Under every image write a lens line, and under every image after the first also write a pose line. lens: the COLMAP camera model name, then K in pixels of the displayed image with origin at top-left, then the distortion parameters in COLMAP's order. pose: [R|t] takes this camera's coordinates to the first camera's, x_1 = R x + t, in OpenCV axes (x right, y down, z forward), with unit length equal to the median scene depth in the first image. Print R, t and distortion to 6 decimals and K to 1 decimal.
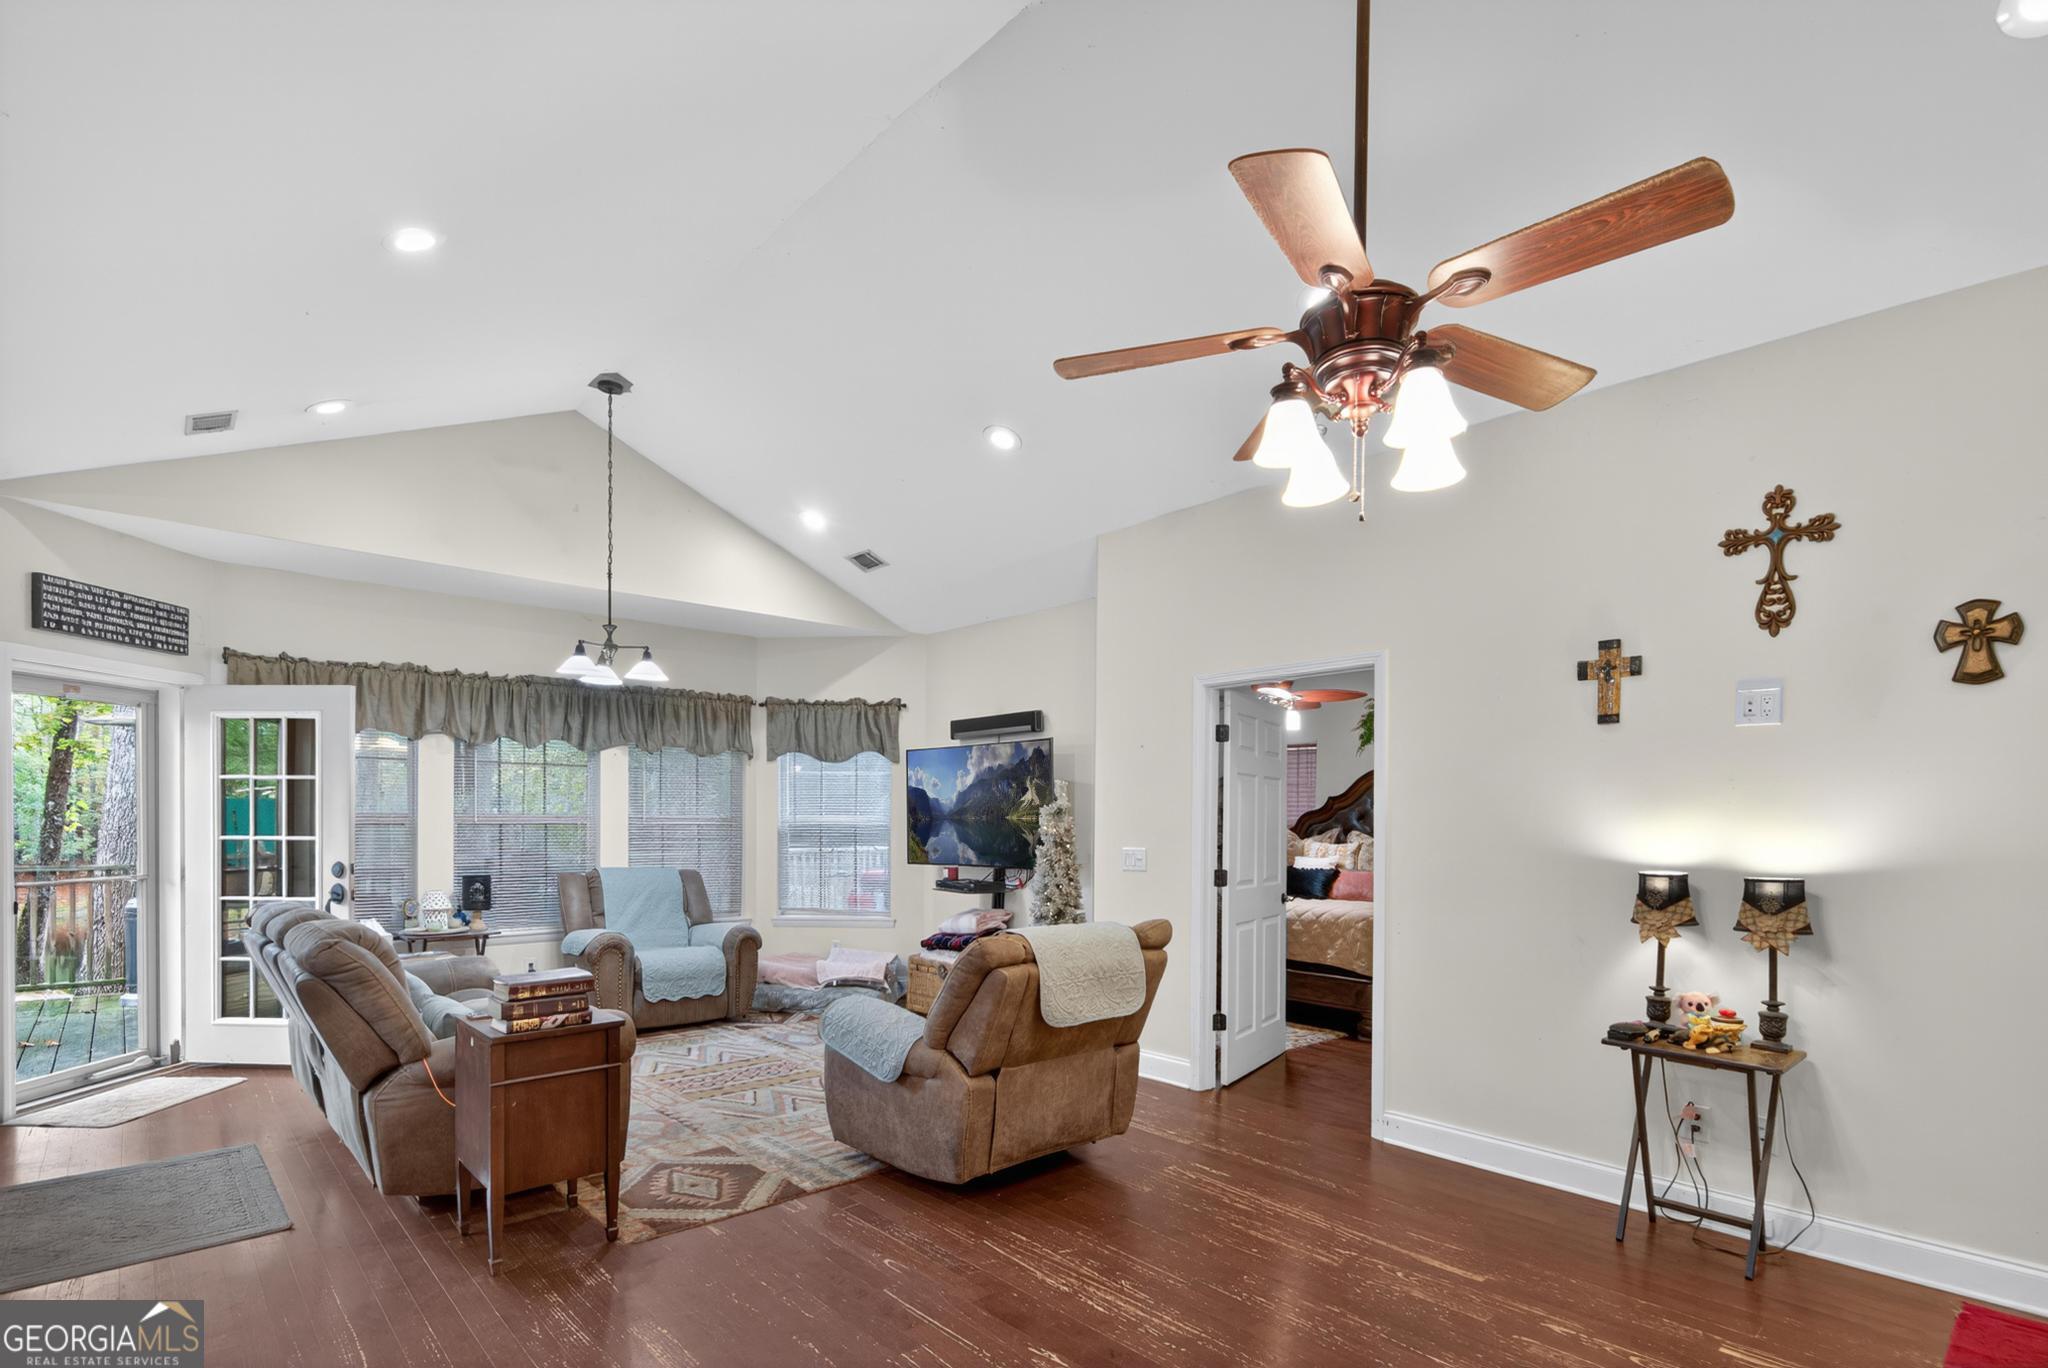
lens RADIAL K [[1000.0, 0, 1021.4], [0, 1000.0, 831.1], [0, 0, 1]] dist [-0.000402, -0.000072]
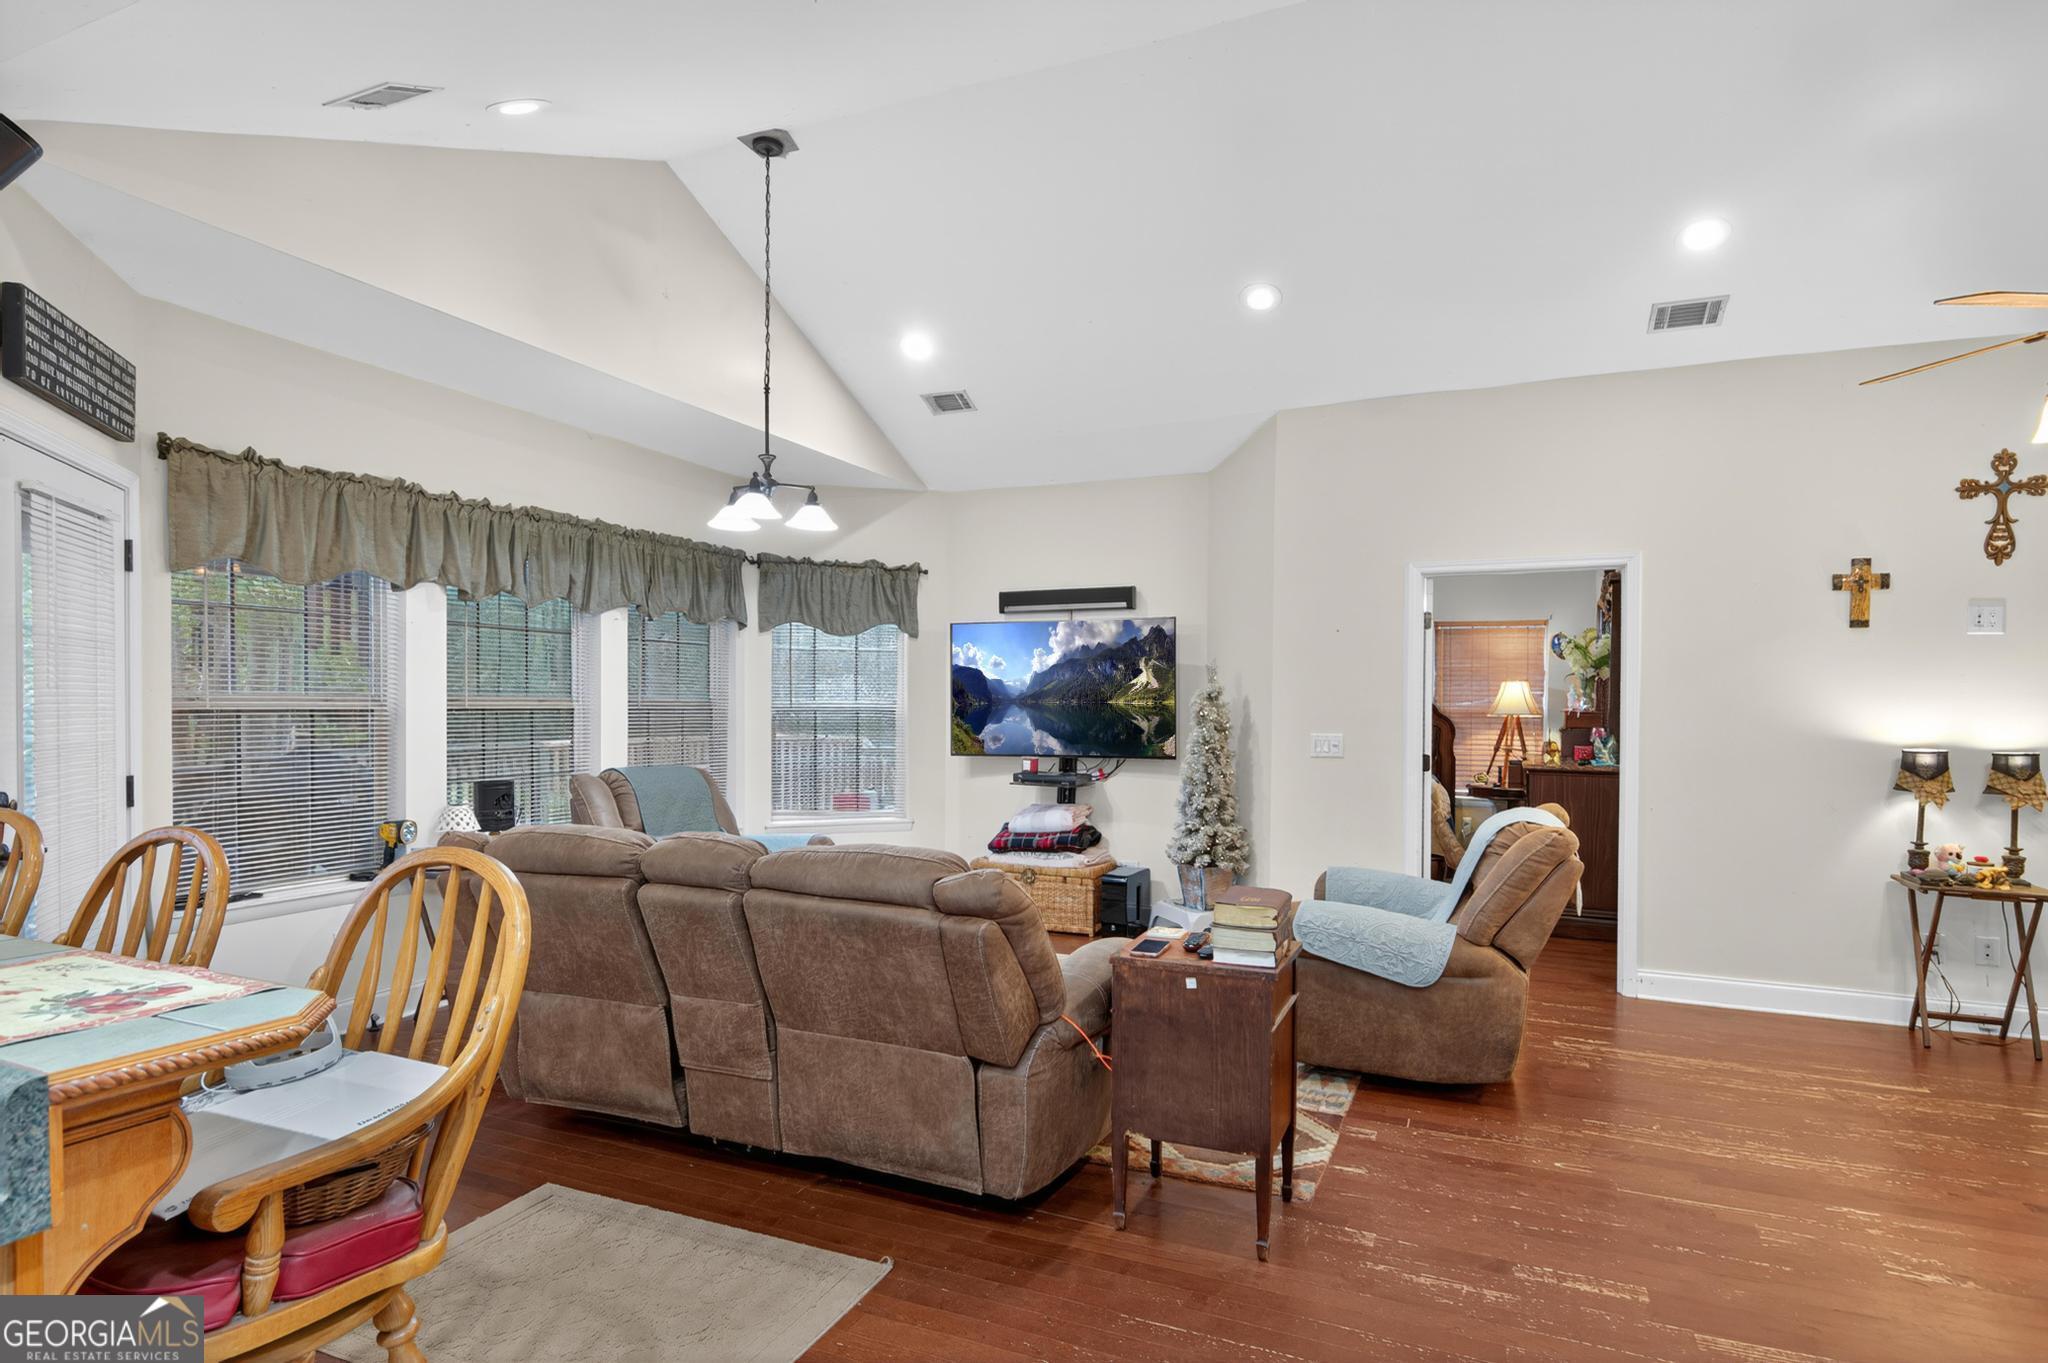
lens RADIAL K [[1086.6, 0, 1027.1], [0, 1086.6, 721.0], [0, 0, 1]] dist [-0.005796, -0.000808]
pose [[0.911136, -0.006011, 0.412061, -0.526586], [0.002875, 0.999962, 0.008232, -0.004796], [-0.412095, -0.006316, 0.911119, 0.133267]]
